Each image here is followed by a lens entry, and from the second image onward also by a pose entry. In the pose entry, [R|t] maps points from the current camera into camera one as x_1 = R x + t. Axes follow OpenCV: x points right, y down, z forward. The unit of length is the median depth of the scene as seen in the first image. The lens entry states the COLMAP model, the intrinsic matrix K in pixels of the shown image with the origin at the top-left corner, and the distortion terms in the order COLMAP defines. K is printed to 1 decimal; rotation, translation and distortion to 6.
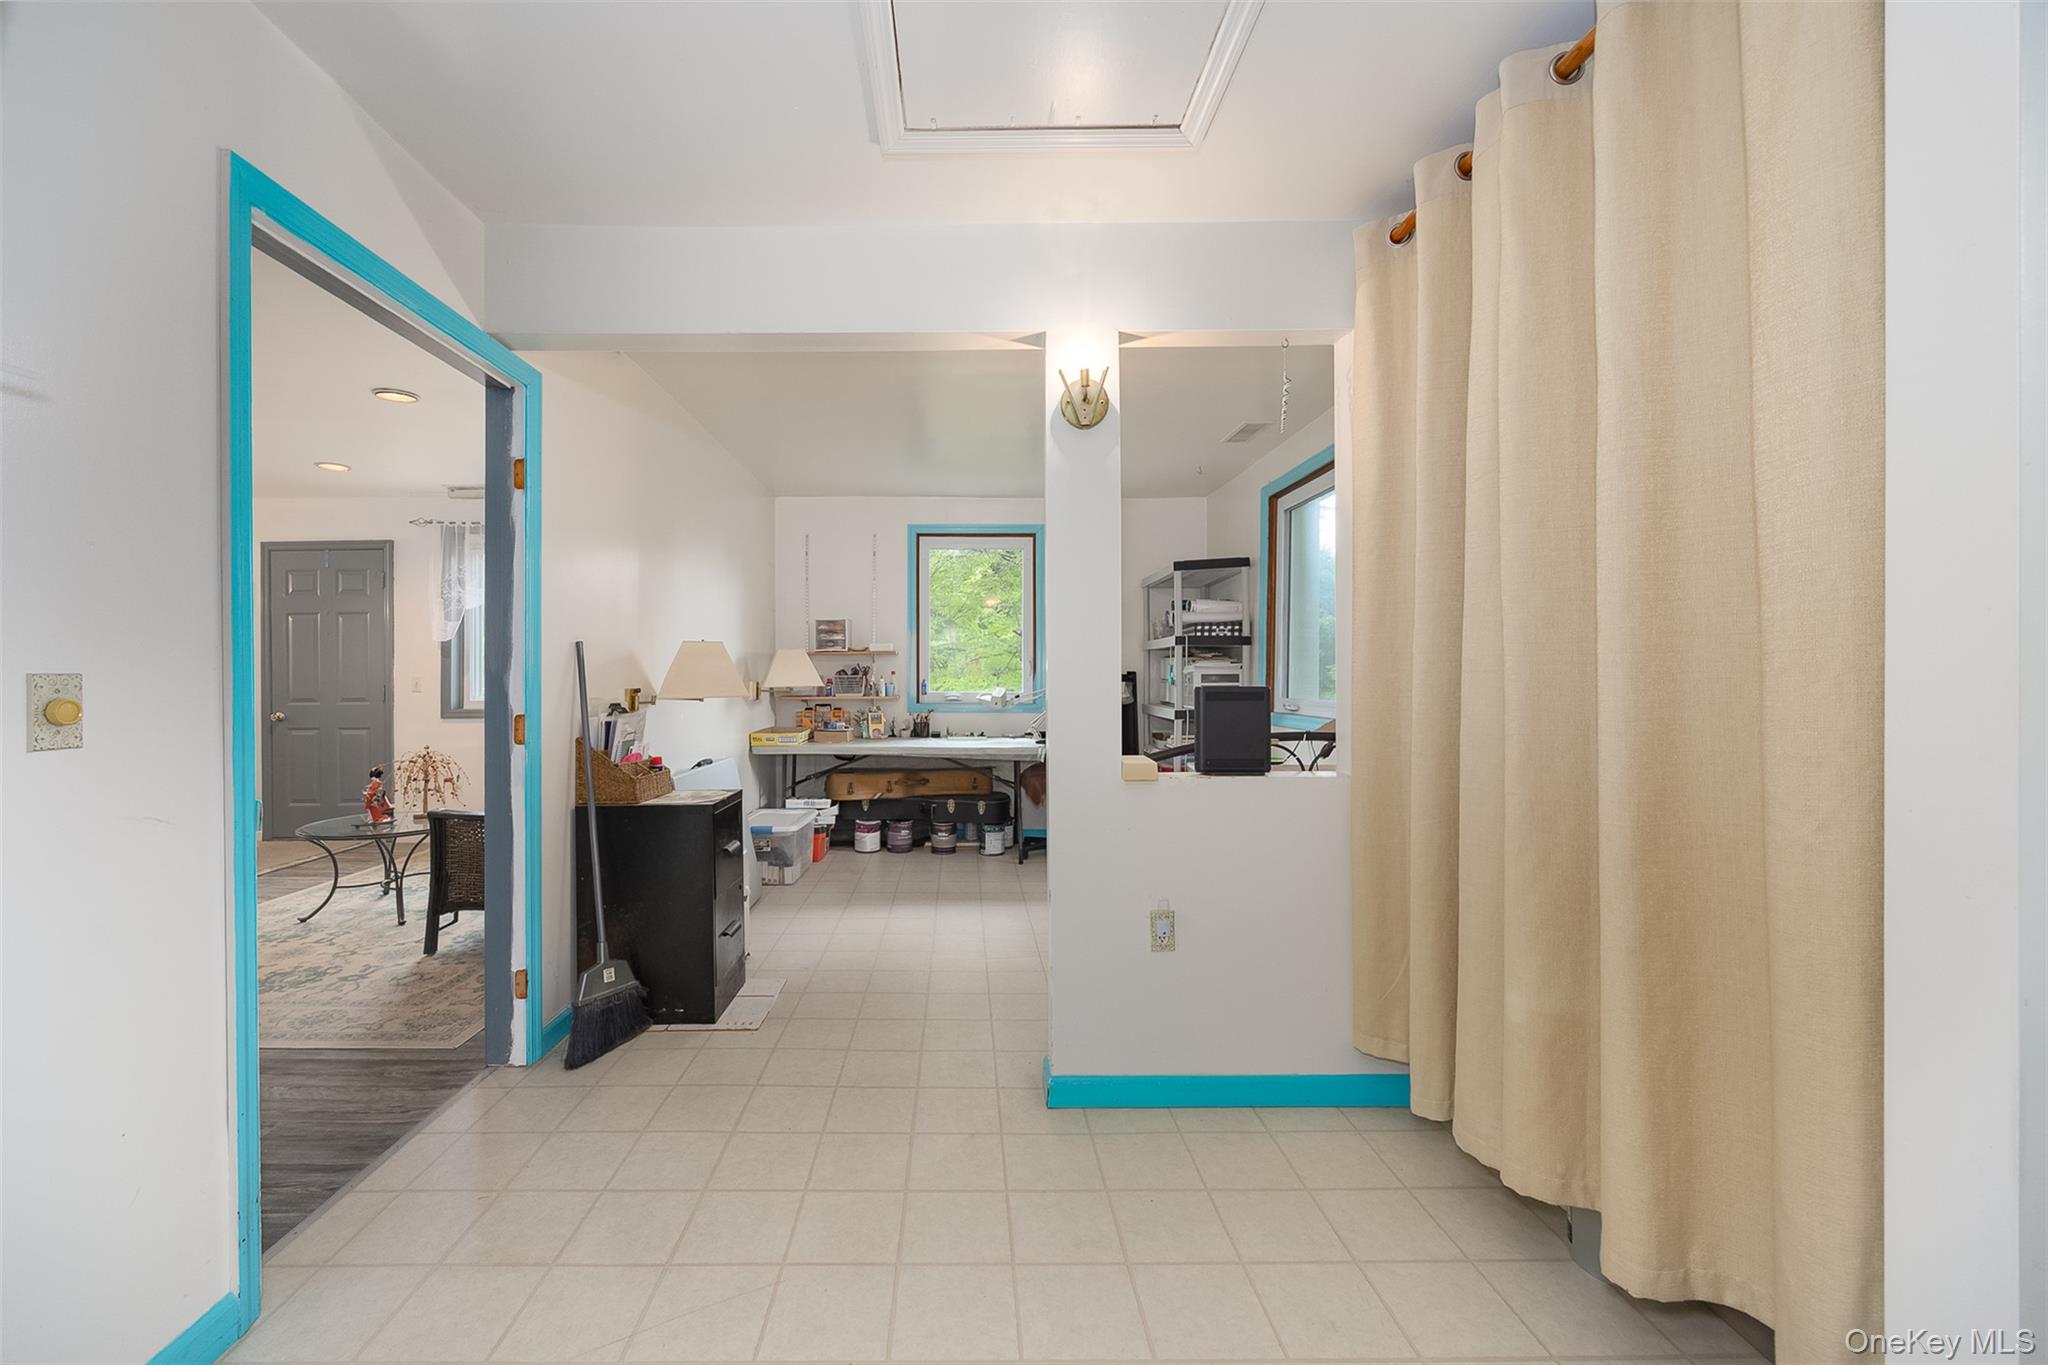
lens RADIAL K [[804.7, 0, 1012.5], [0, 804.7, 670.4], [0, 0, 1]] dist [-0.000537, -0.000147]
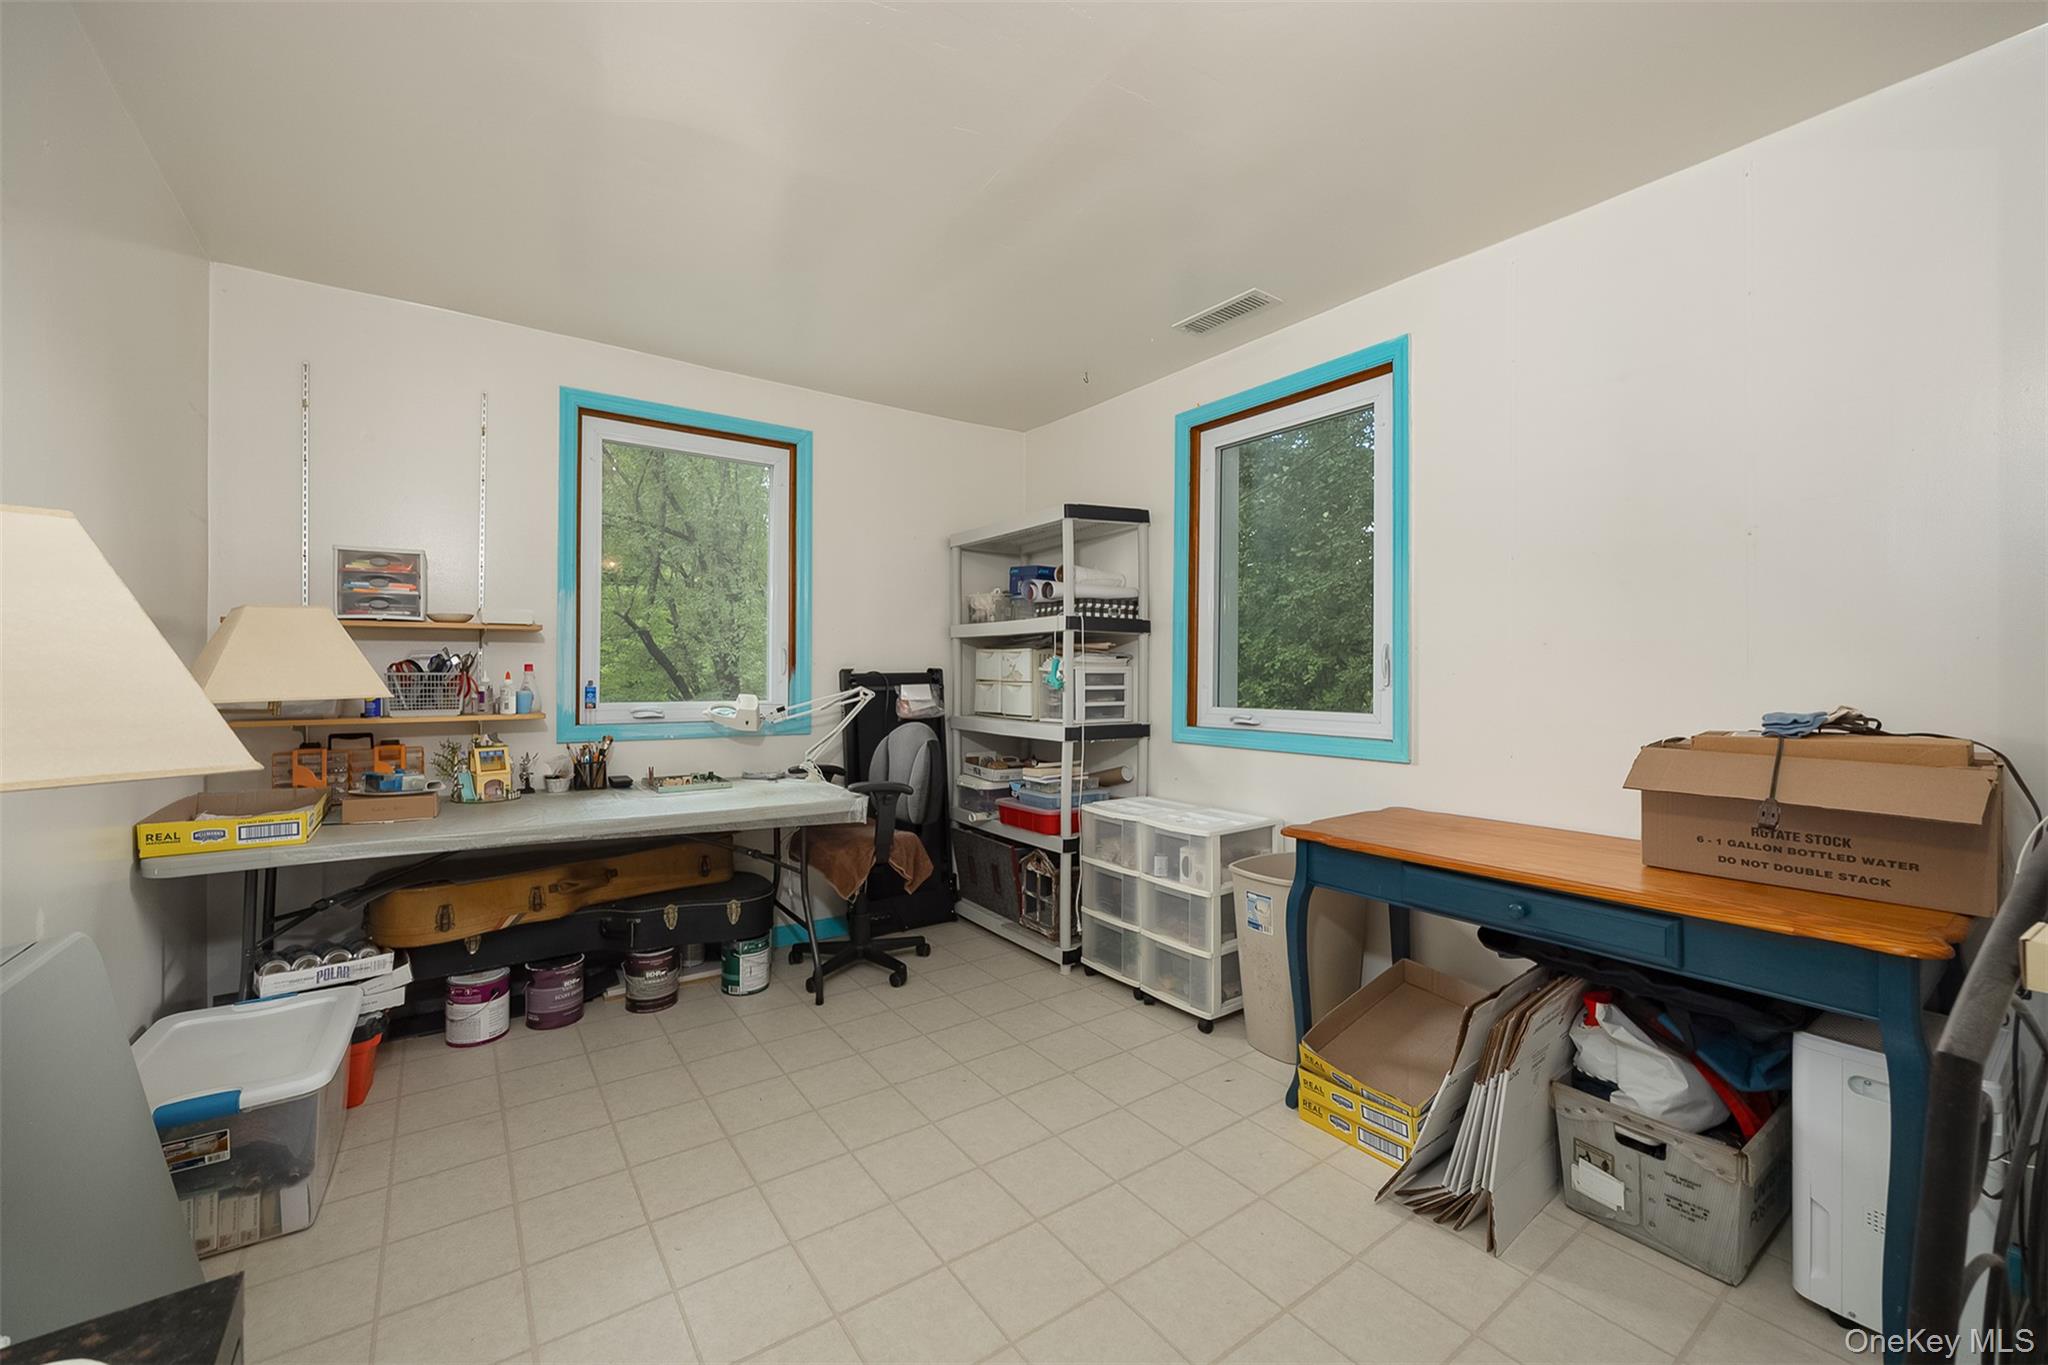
lens RADIAL K [[781.2, 0, 1020.3], [0, 781.2, 668.7], [0, 0, 1]] dist [-0.000287, -0.000041]
pose [[0.837818, 0.007090, 0.545903, -0.165709], [-0.007282, 0.999972, -0.001811, 0.002429], [-0.545901, -0.002458, 0.837846, 0.434645]]
